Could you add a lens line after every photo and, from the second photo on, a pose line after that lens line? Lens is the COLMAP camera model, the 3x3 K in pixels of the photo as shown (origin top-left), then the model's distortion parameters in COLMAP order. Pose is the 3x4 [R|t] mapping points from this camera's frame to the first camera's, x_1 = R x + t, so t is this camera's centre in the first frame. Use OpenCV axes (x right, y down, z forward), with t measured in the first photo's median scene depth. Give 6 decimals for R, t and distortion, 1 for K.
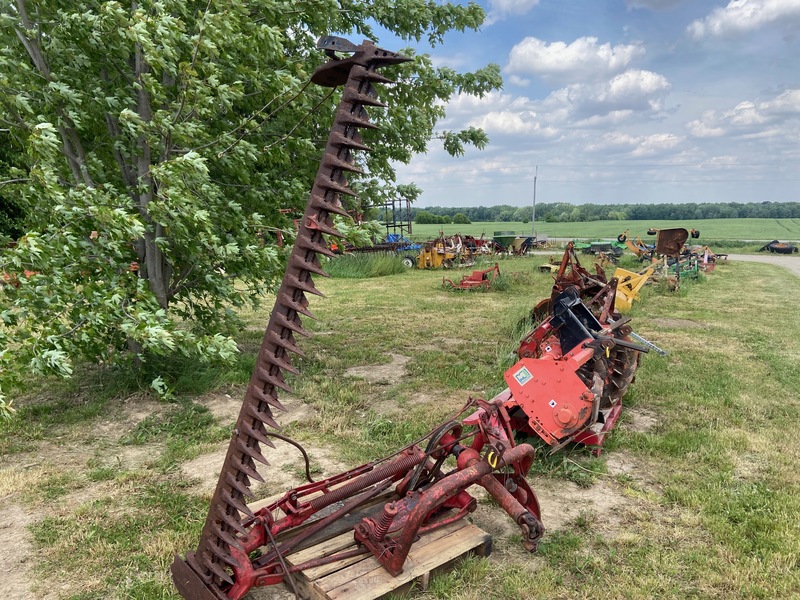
lens RADIAL K [[605.8, 0, 400.3], [0, 605.8, 285.3], [0, 0, 1]] dist [0.116138, -0.149258]
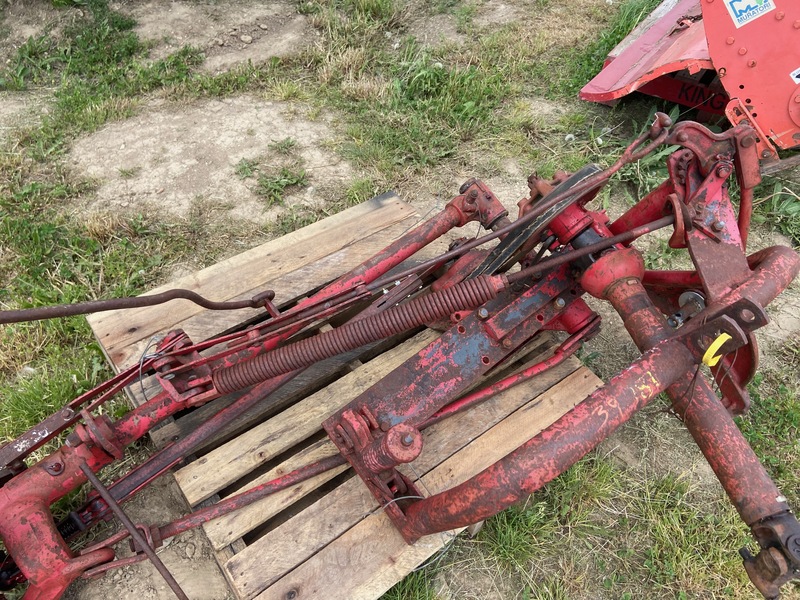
lens RADIAL K [[605.8, 0, 400.3], [0, 605.8, 285.3], [0, 0, 1]] dist [0.116138, -0.149258]
pose [[0.994935, 0.068455, -0.073606, 0.002791], [-0.007440, 0.780411, 0.625222, 0.028093], [0.100243, -0.621508, 0.776968, 0.463584]]
